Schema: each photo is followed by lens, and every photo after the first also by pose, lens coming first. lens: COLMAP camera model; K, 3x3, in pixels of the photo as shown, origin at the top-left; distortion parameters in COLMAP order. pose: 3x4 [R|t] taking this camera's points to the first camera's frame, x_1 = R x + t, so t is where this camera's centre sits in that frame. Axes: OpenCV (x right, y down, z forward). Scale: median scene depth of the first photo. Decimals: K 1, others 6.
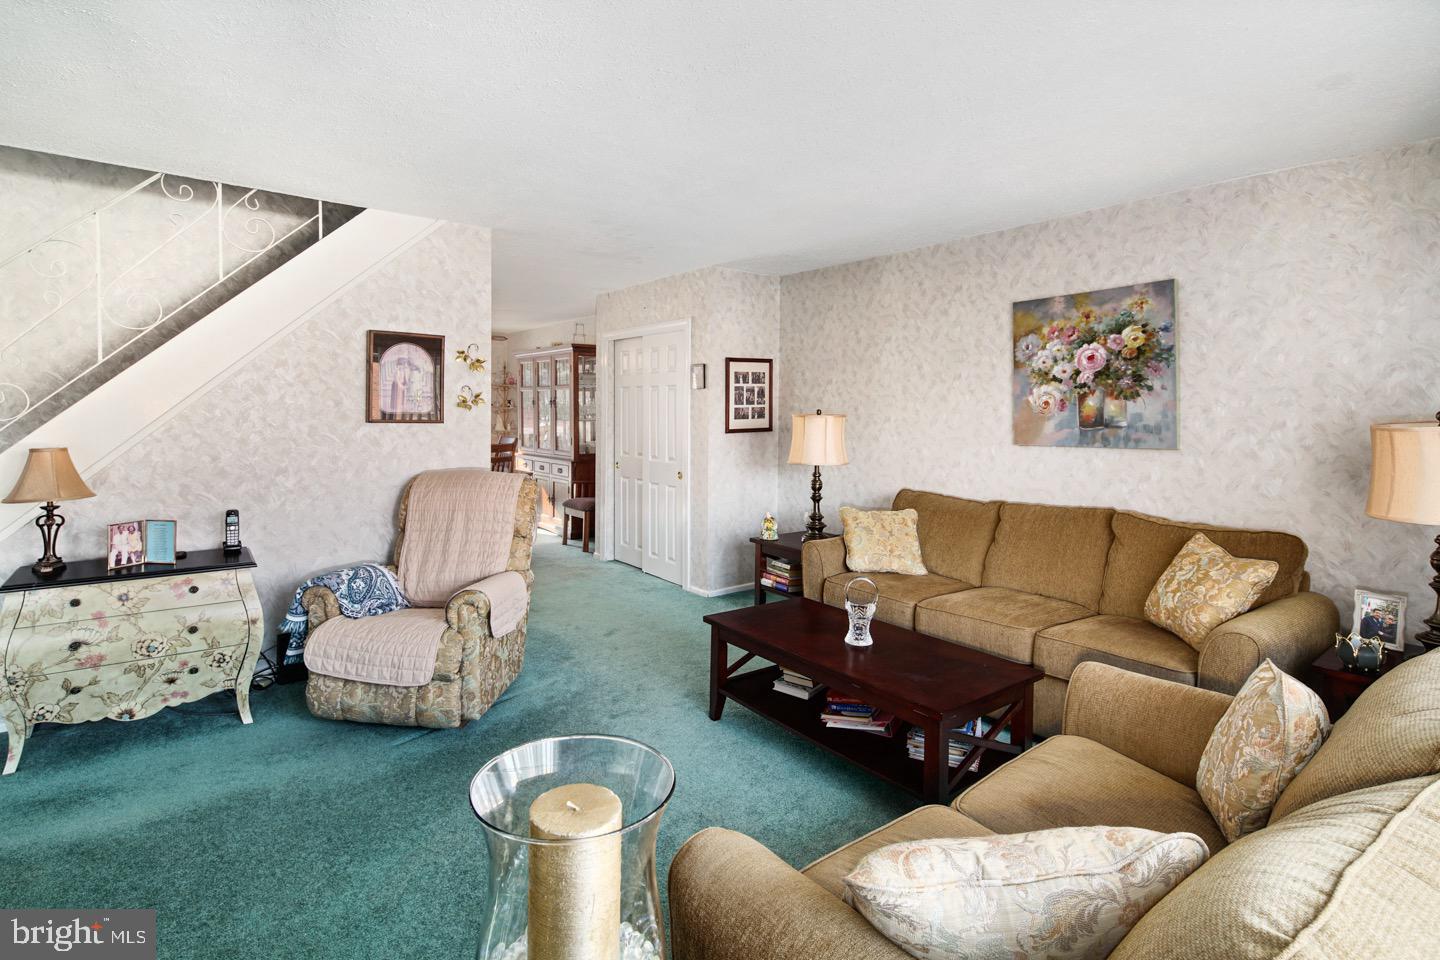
lens RADIAL K [[713.1, 0, 712.0], [0, 713.1, 429.4], [0, 0, 1]] dist [0.005415, -0.002661]
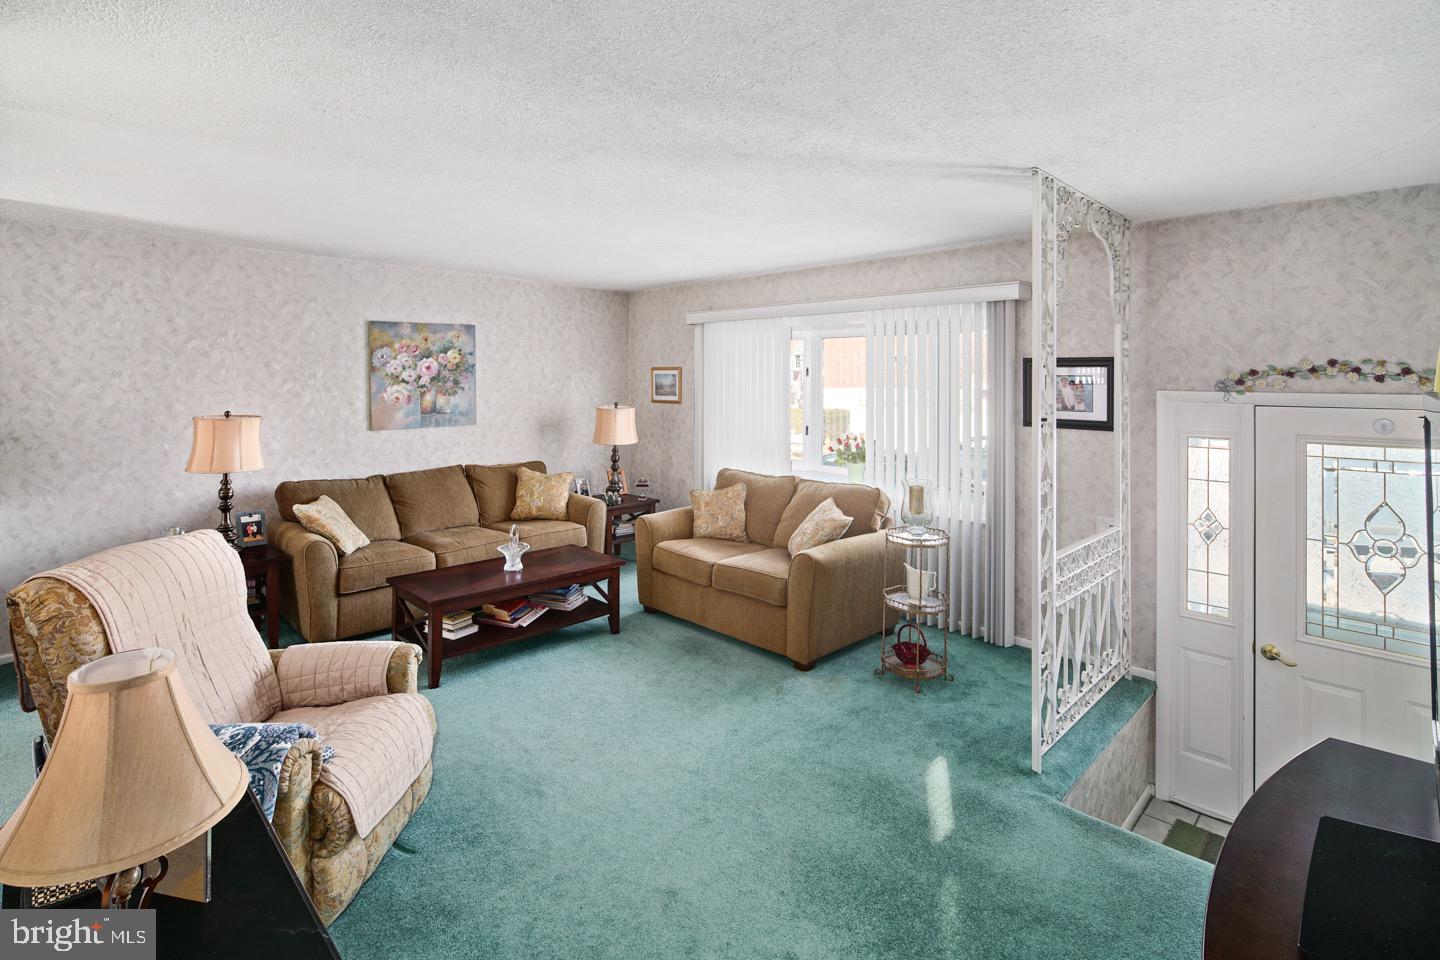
lens RADIAL K [[713.1, 0, 730.5], [0, 713.1, 395.0], [0, 0, 1]] dist [0.005415, -0.002661]
pose [[-0.156483, -0.033717, 0.987105, -1.009745], [0.012623, 0.999267, 0.036134, -0.086445], [-0.987600, 0.018114, -0.155943, 0.590365]]
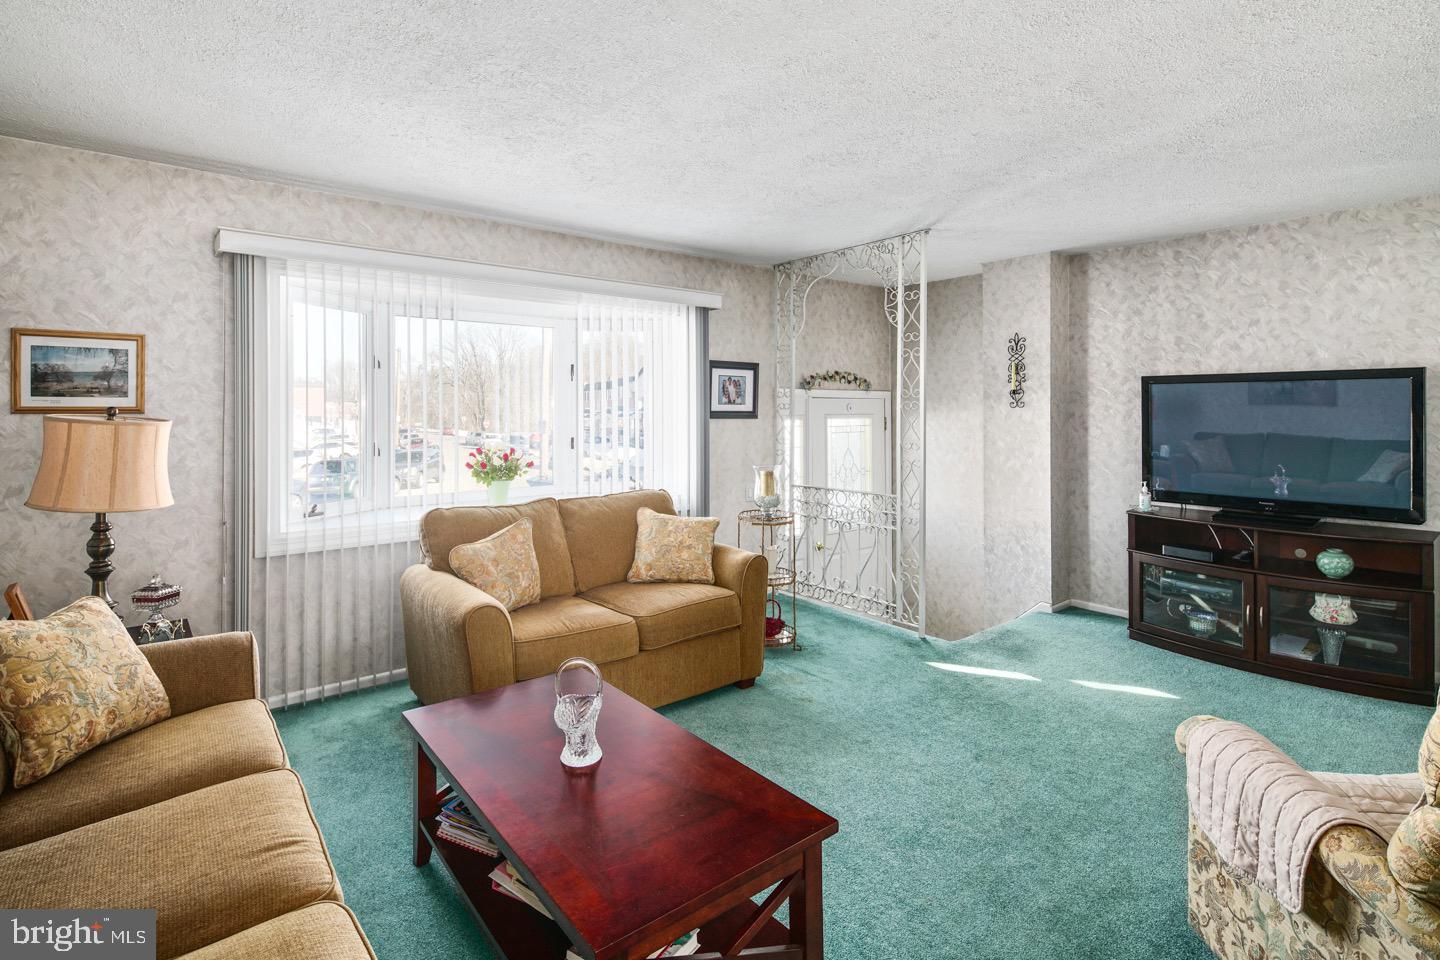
lens RADIAL K [[713.1, 0, 734.6], [0, 713.1, 395.5], [0, 0, 1]] dist [0.005415, -0.002661]
pose [[-0.998806, -0.014274, -0.046726, 0.072724], [-0.014557, 0.999878, 0.005721, -0.039239], [0.046639, 0.006394, -0.998891, 1.279799]]
